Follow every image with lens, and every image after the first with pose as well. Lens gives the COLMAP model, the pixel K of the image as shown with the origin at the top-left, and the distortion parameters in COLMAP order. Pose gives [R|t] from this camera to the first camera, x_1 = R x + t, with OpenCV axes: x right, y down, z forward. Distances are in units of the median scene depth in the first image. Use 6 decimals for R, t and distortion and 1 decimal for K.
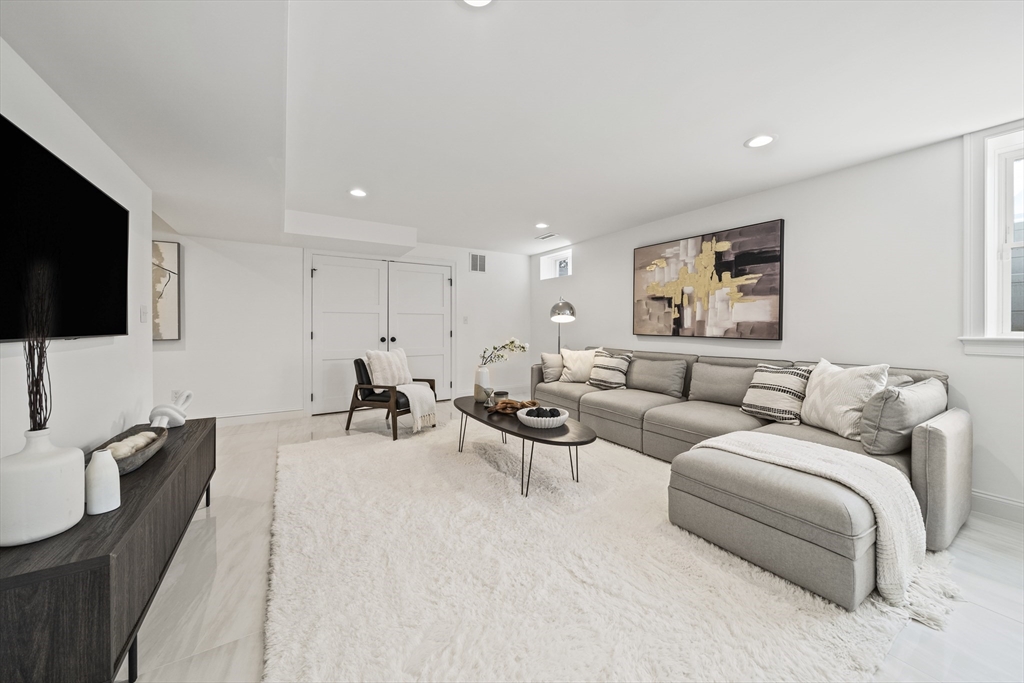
lens RADIAL K [[369.2, 0, 512.1], [0, 369.2, 331.7], [0, 0, 1]] dist [-0.006129, -0.000174]
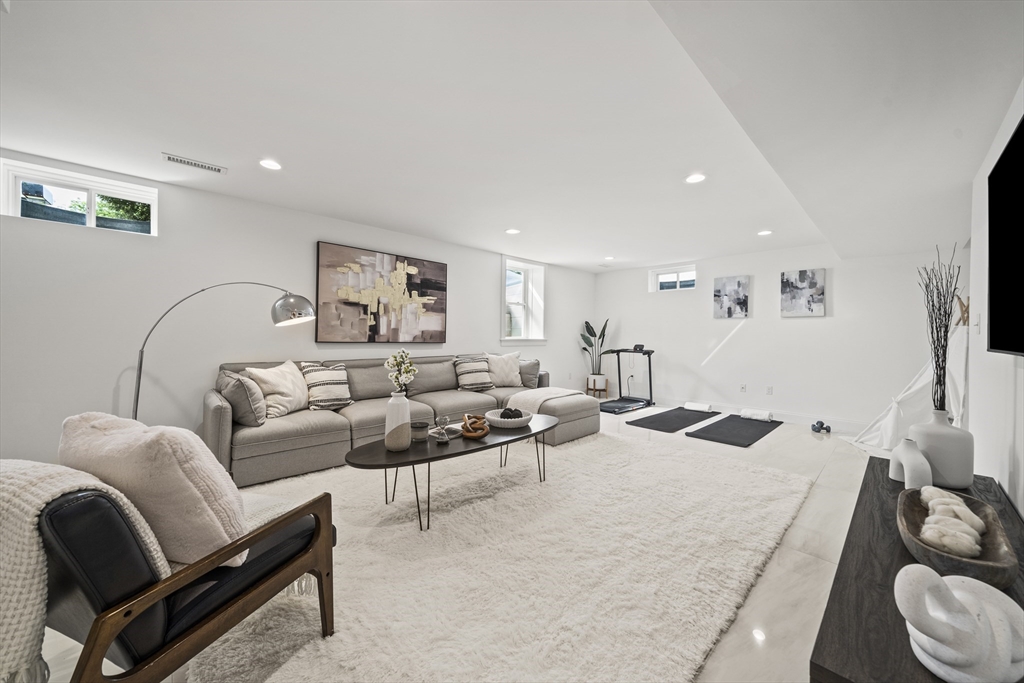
lens RADIAL K [[369.2, 0, 514.0], [0, 369.2, 340.4], [0, 0, 1]] dist [-0.006129, -0.000174]
pose [[-0.198949, -0.011651, 0.979941, -0.673978], [0.008725, 0.999869, 0.013659, -0.004527], [-0.979971, 0.011267, -0.198821, 0.833655]]
